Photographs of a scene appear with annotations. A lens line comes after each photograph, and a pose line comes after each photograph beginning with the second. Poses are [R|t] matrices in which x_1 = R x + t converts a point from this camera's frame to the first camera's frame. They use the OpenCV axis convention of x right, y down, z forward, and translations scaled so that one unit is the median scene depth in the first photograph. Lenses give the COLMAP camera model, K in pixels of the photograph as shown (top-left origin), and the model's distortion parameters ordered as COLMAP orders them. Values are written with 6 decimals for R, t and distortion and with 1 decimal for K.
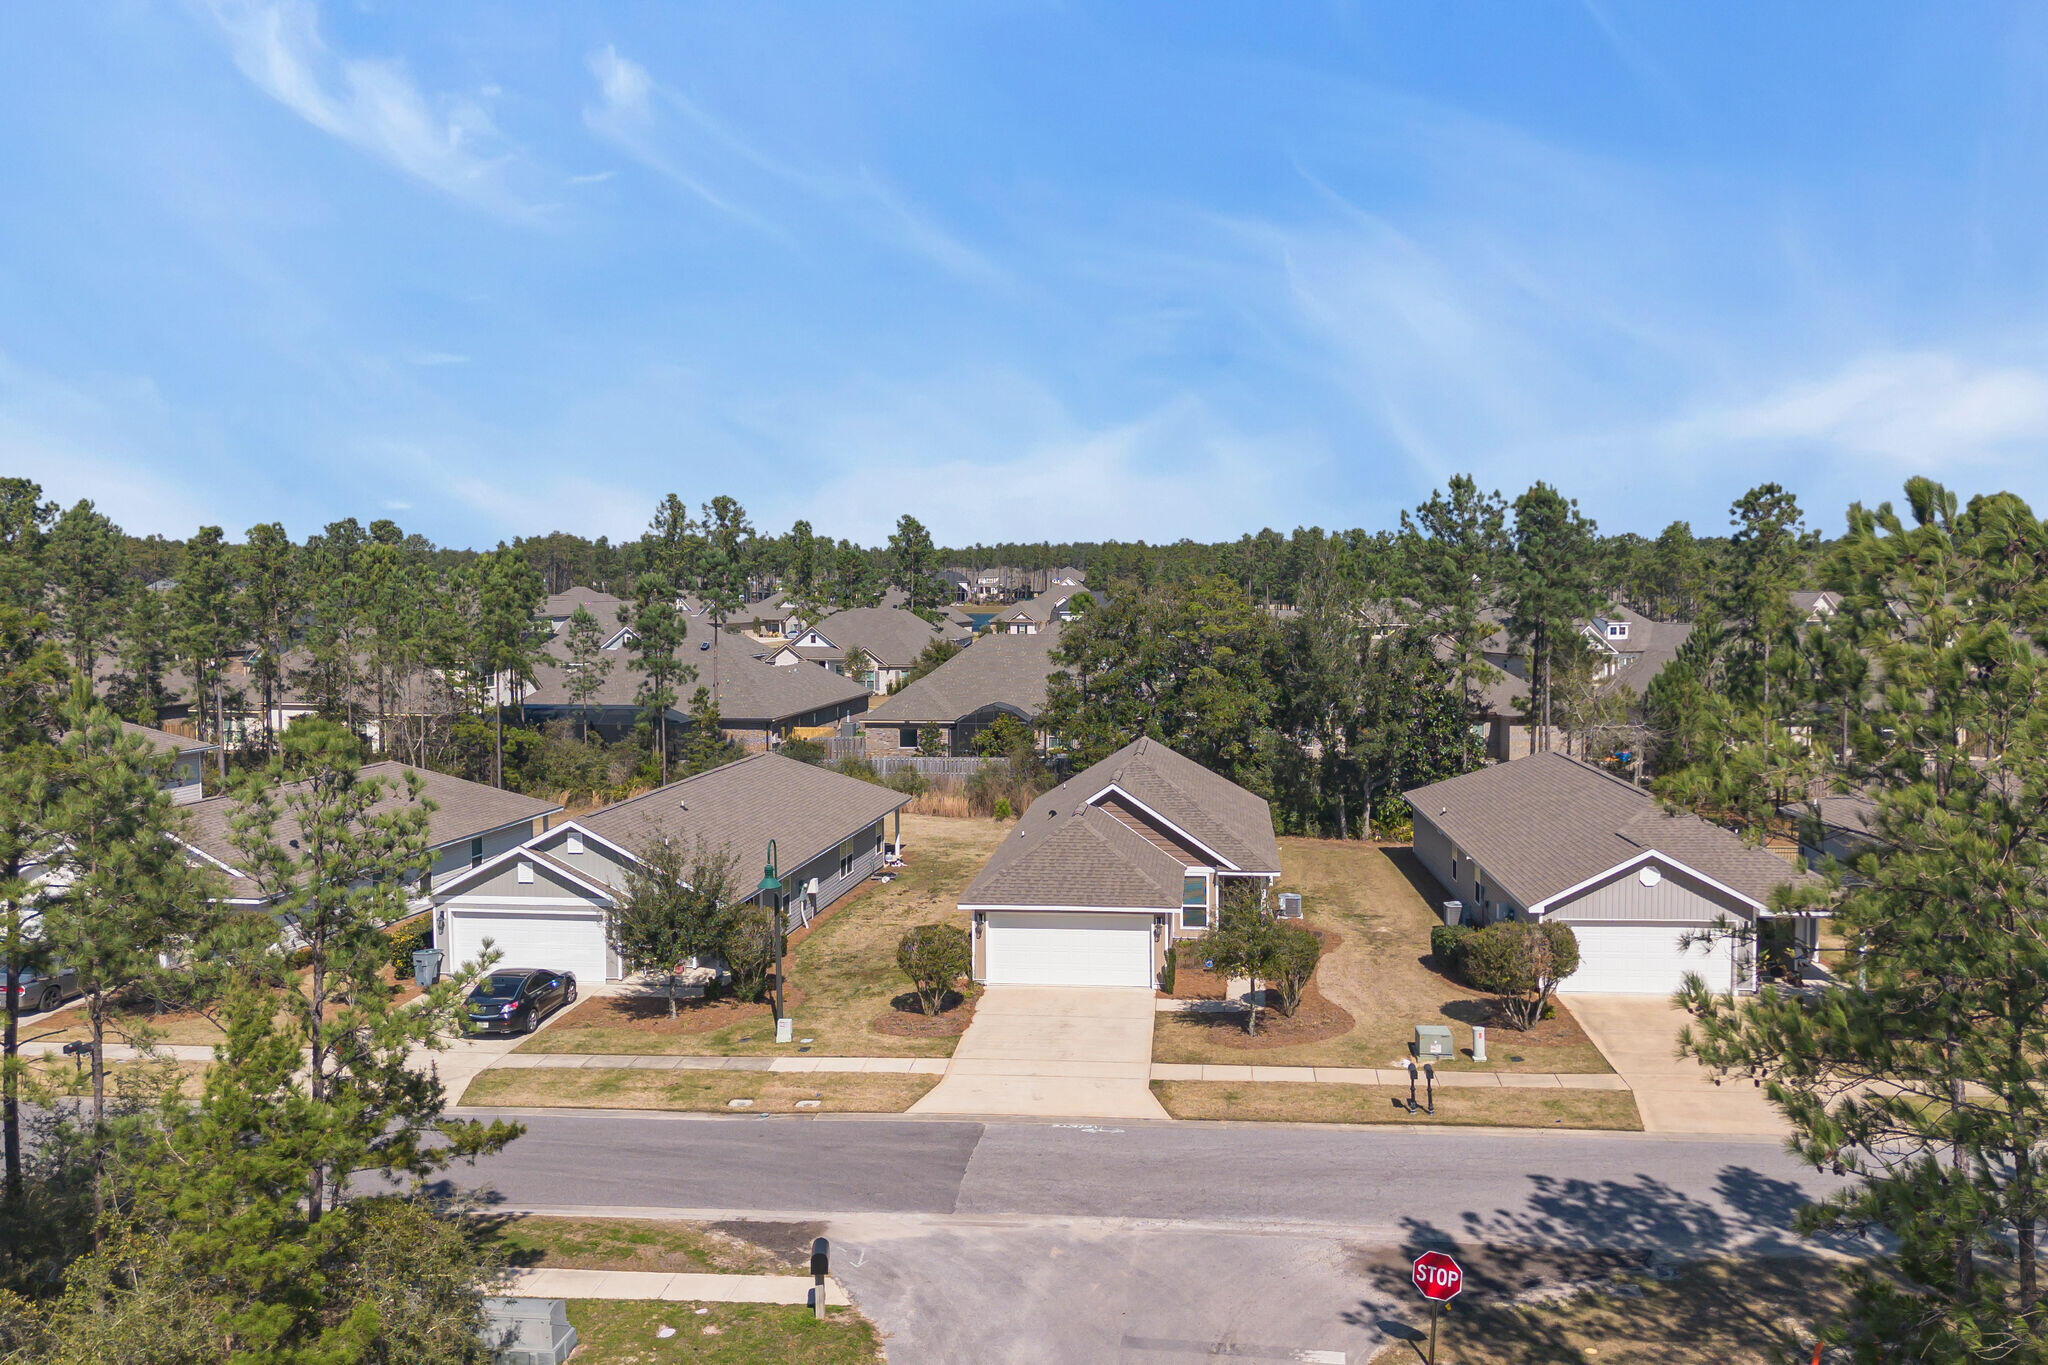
lens RADIAL K [[1679.0, 0, 1051.2], [0, 1679.0, 811.6], [0, 0, 1]] dist [0.089547, -0.003921]
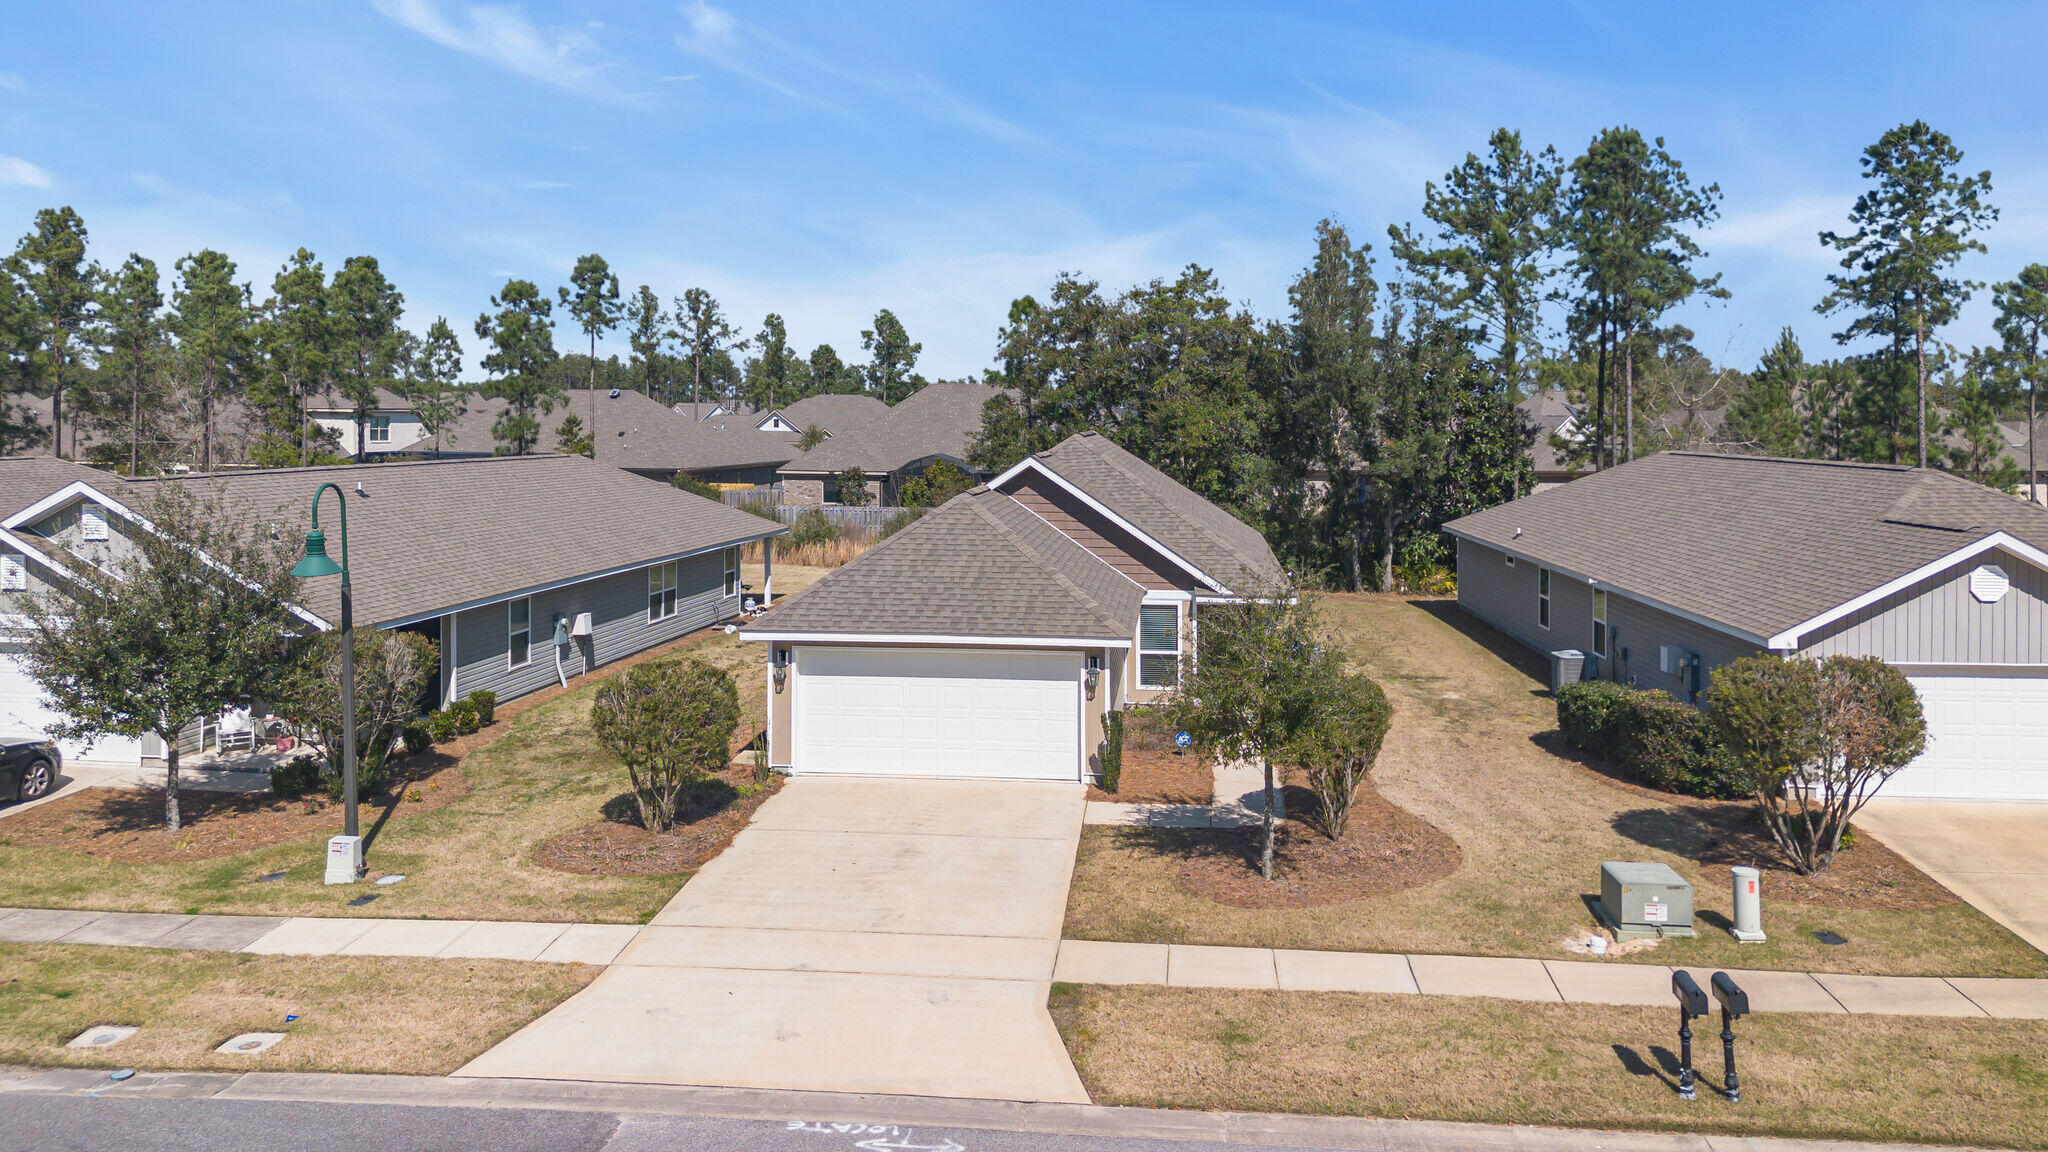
lens RADIAL K [[1453.6, 0, 1029.7], [0, 1453.6, 539.2], [0, 0, 1]] dist [0.062802, -0.069141]
pose [[0.999920, 0.007838, -0.009952, 0.049138], [-0.008465, 0.997872, -0.064650, 0.057833], [0.009425, 0.064729, 0.997858, 0.529393]]
